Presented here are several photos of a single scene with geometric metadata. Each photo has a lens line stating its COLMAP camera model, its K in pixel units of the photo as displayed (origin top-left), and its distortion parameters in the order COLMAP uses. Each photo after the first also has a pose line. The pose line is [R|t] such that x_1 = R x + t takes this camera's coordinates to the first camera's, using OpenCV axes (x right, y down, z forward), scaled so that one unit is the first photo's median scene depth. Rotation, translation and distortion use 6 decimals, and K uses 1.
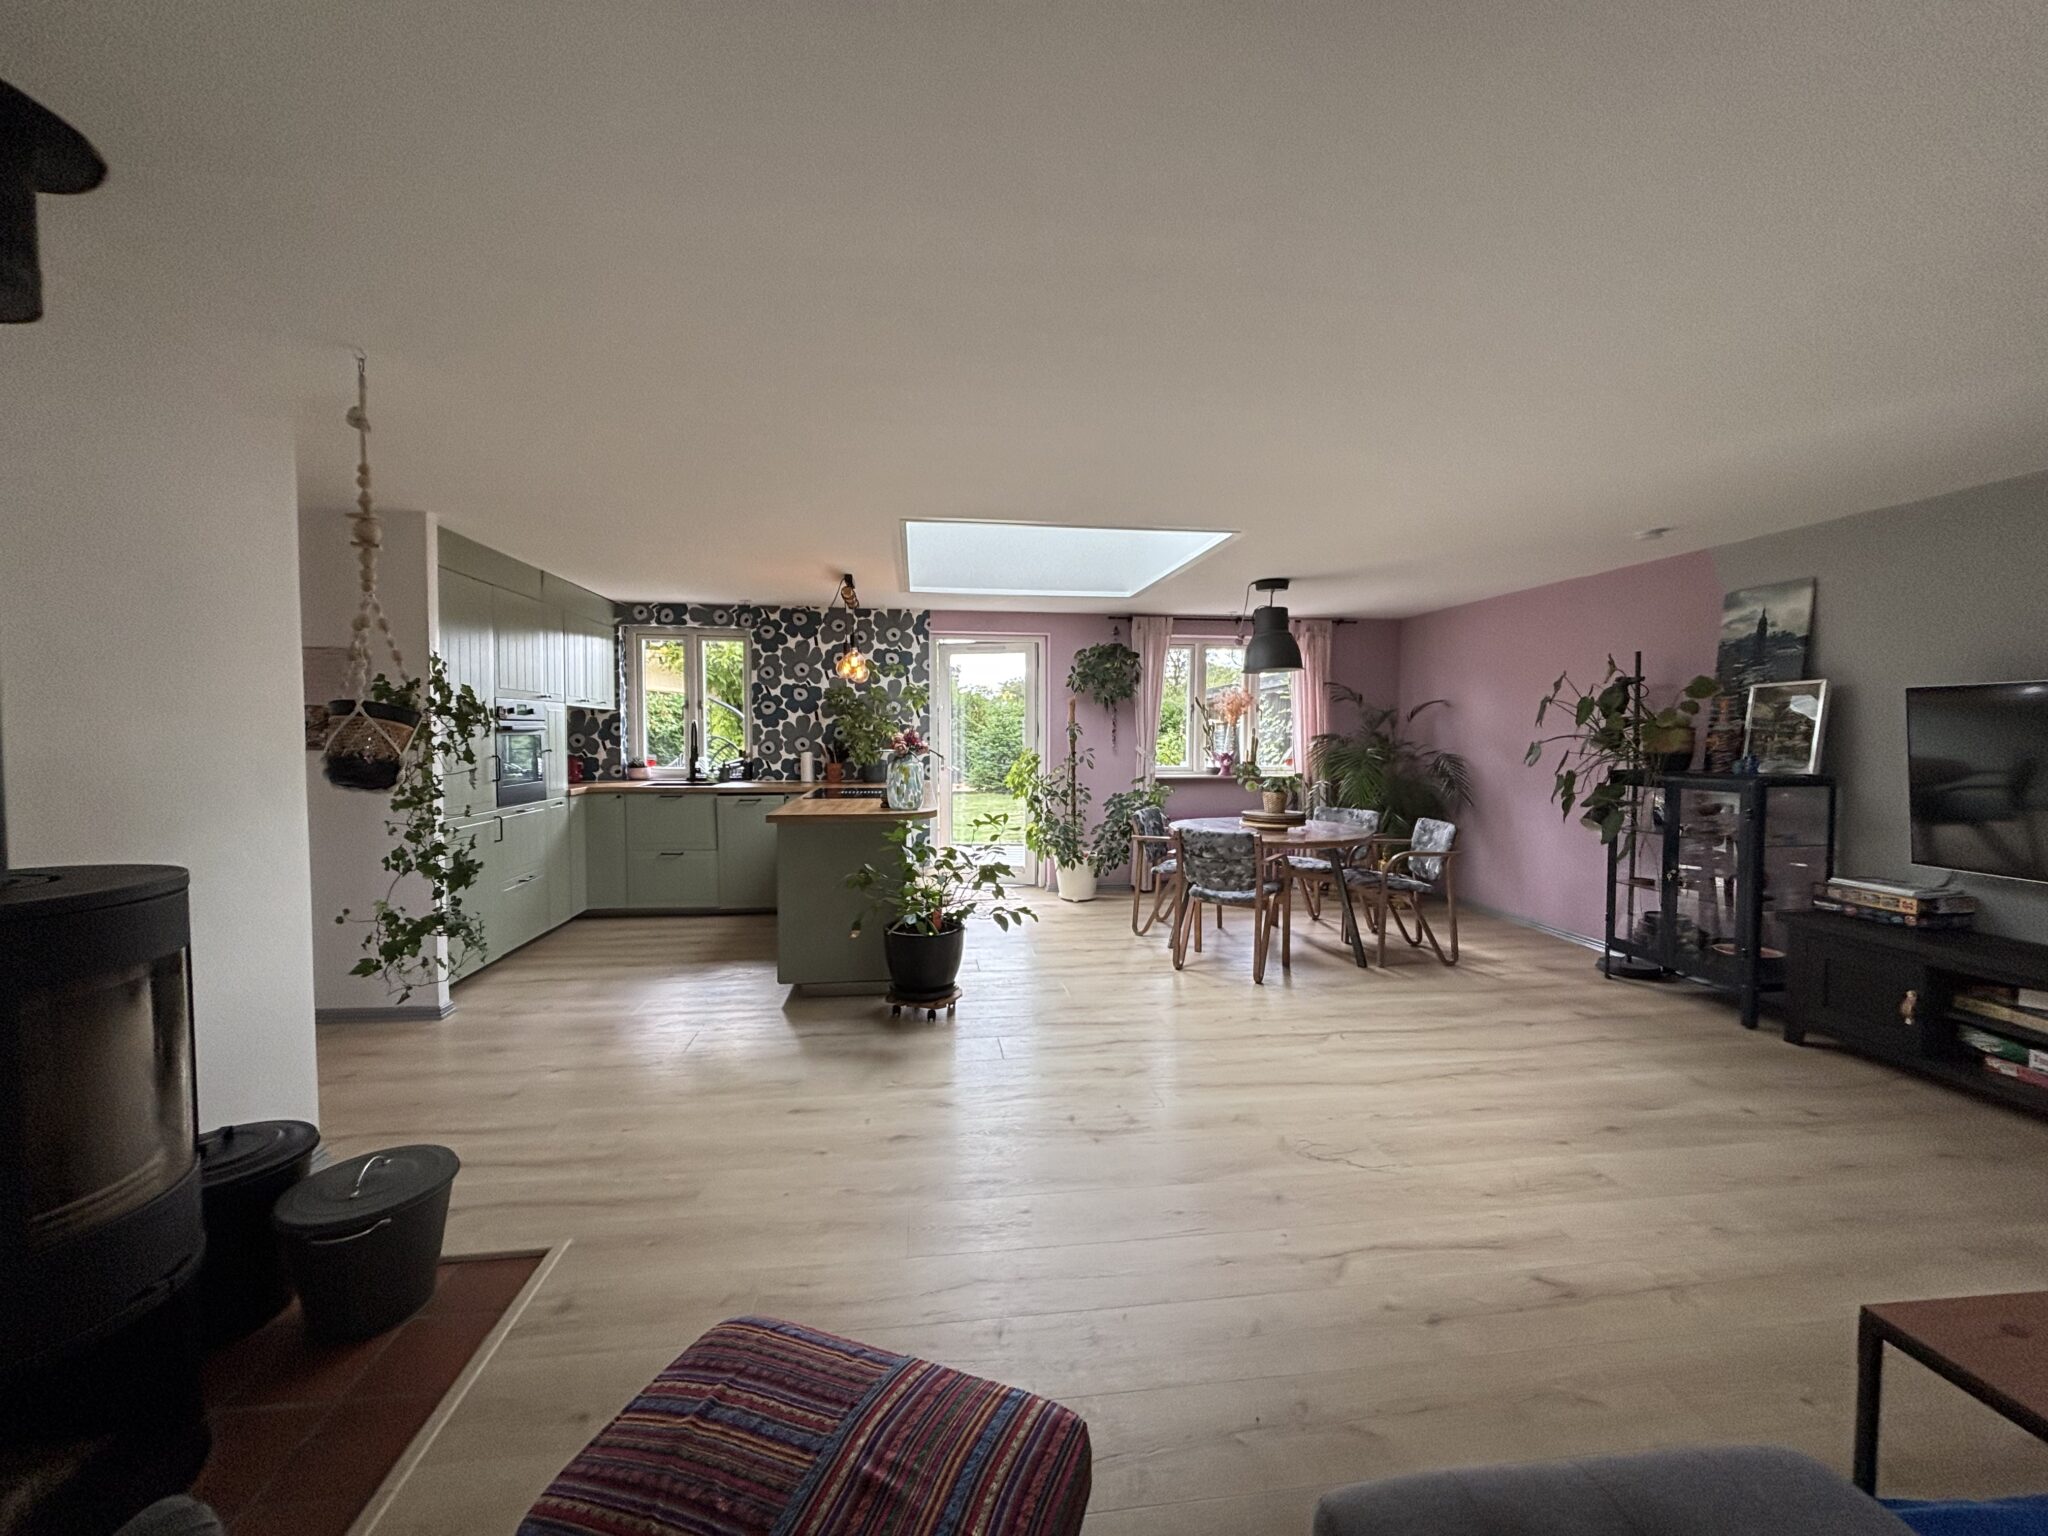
lens RADIAL K [[808.1, 0, 1024.9], [0, 808.1, 778.1], [0, 0, 1]] dist [0.019542, -0.015076]
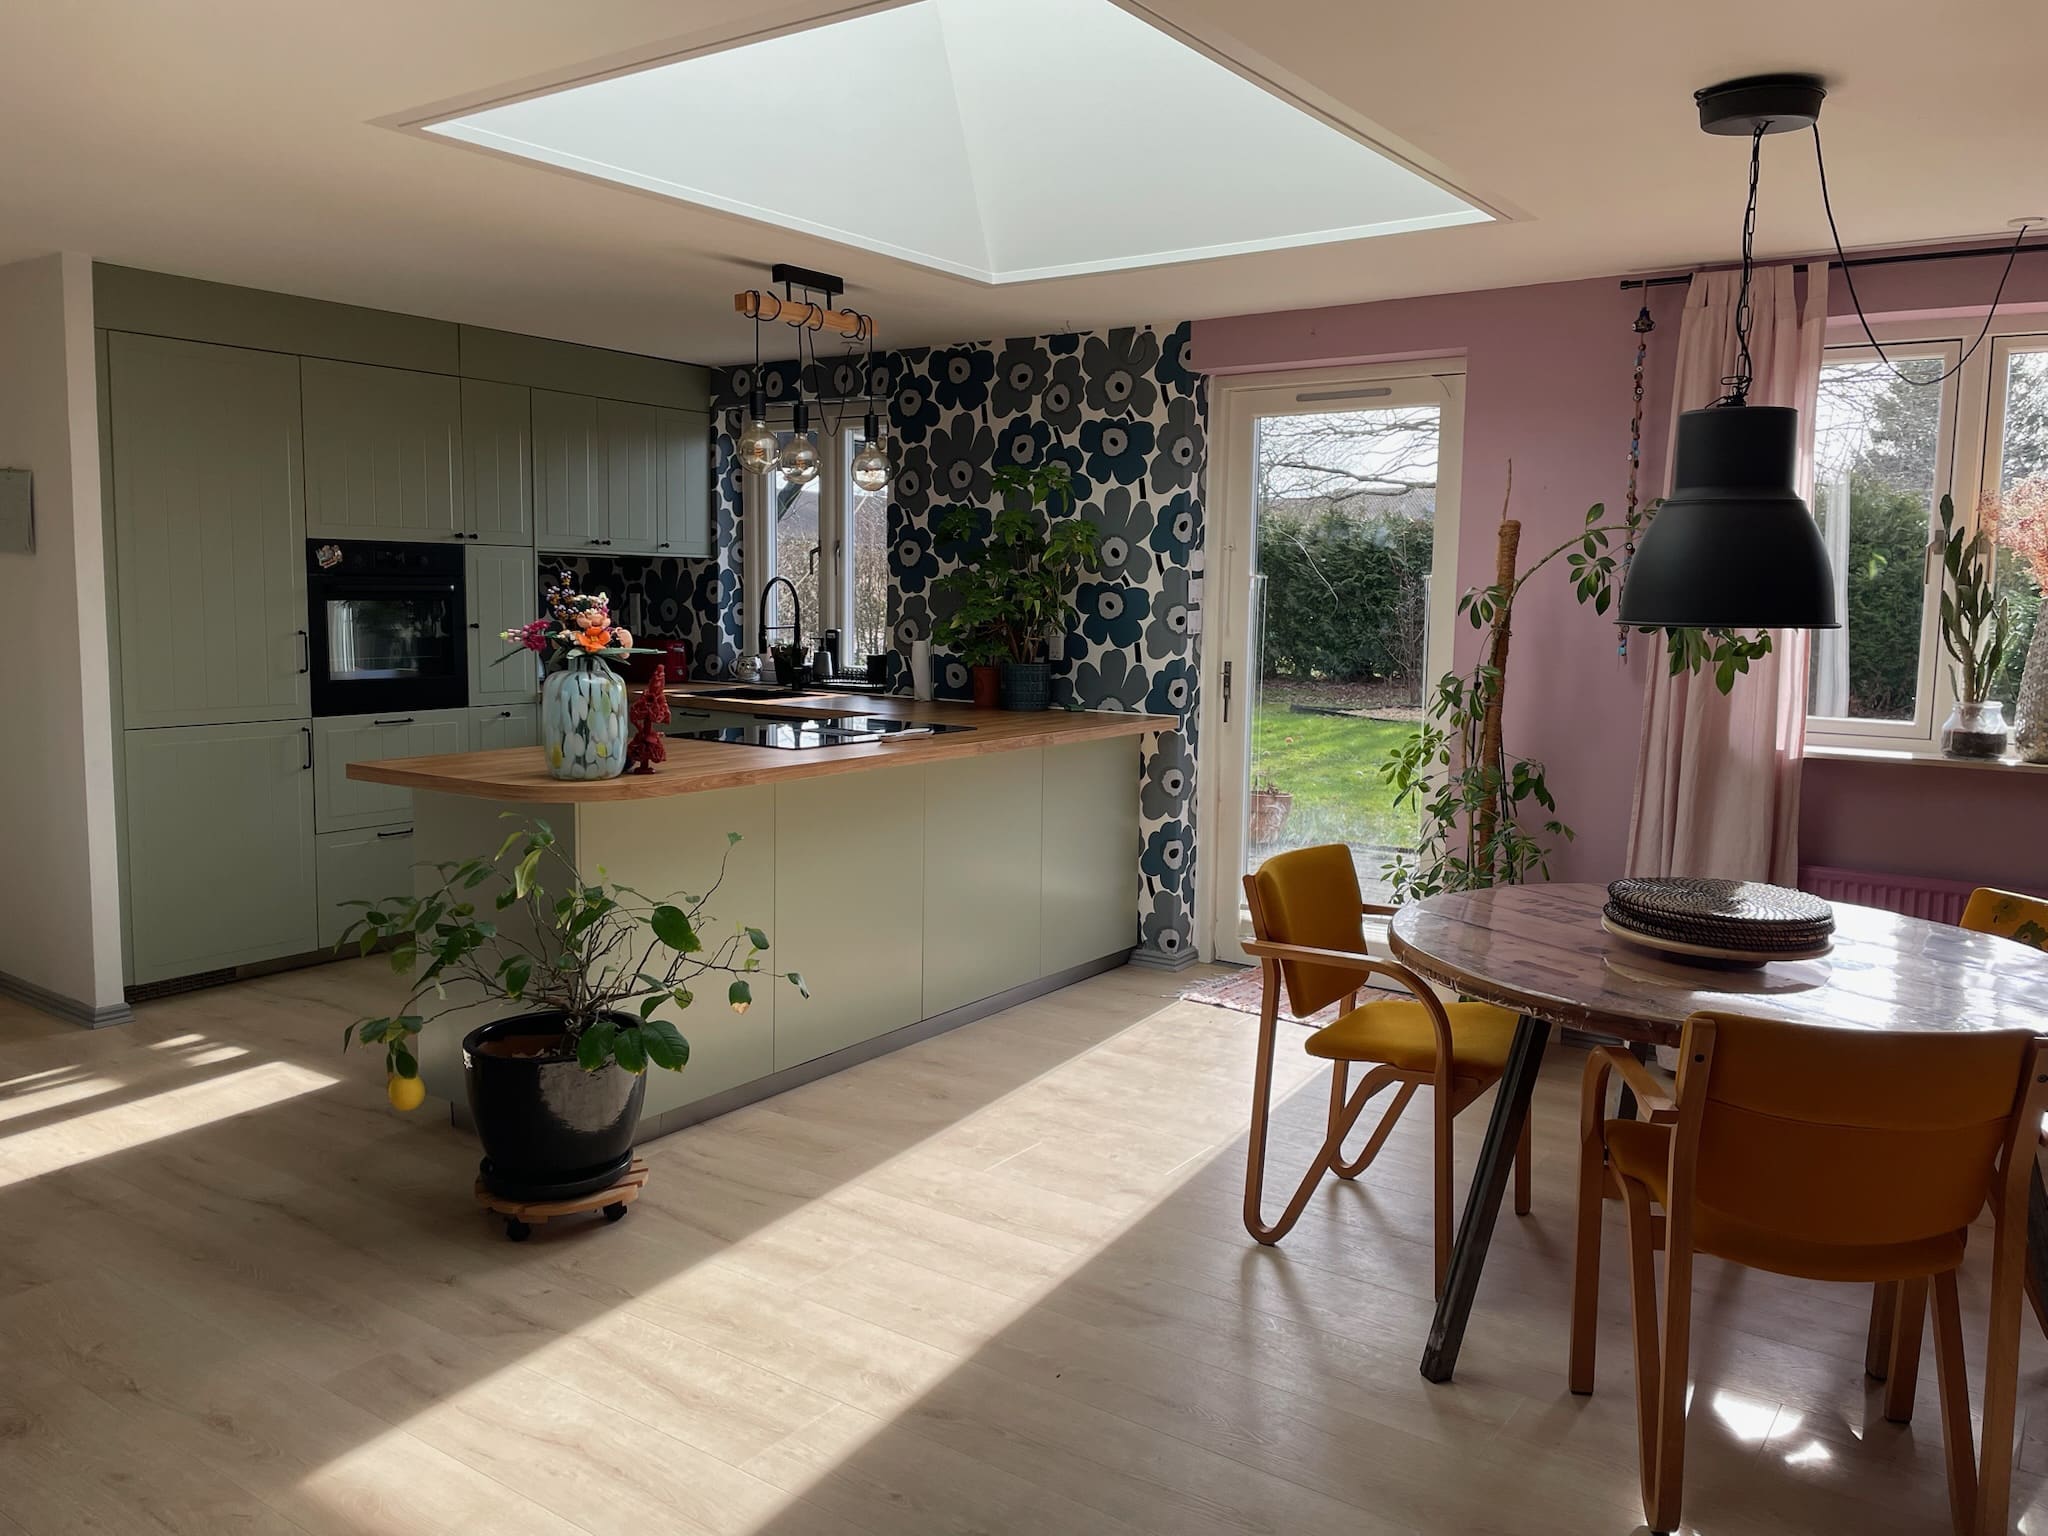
lens RADIAL K [[1534.7, 0, 1023.3], [0, 1534.7, 754.3], [0, 0, 1]] dist [0.104689, -0.147497]
pose [[0.731318, 0.082393, -0.677042, 0.404993], [-0.049738, 0.996476, 0.067541, -0.029638], [0.680221, -0.015720, 0.732838, 0.337895]]
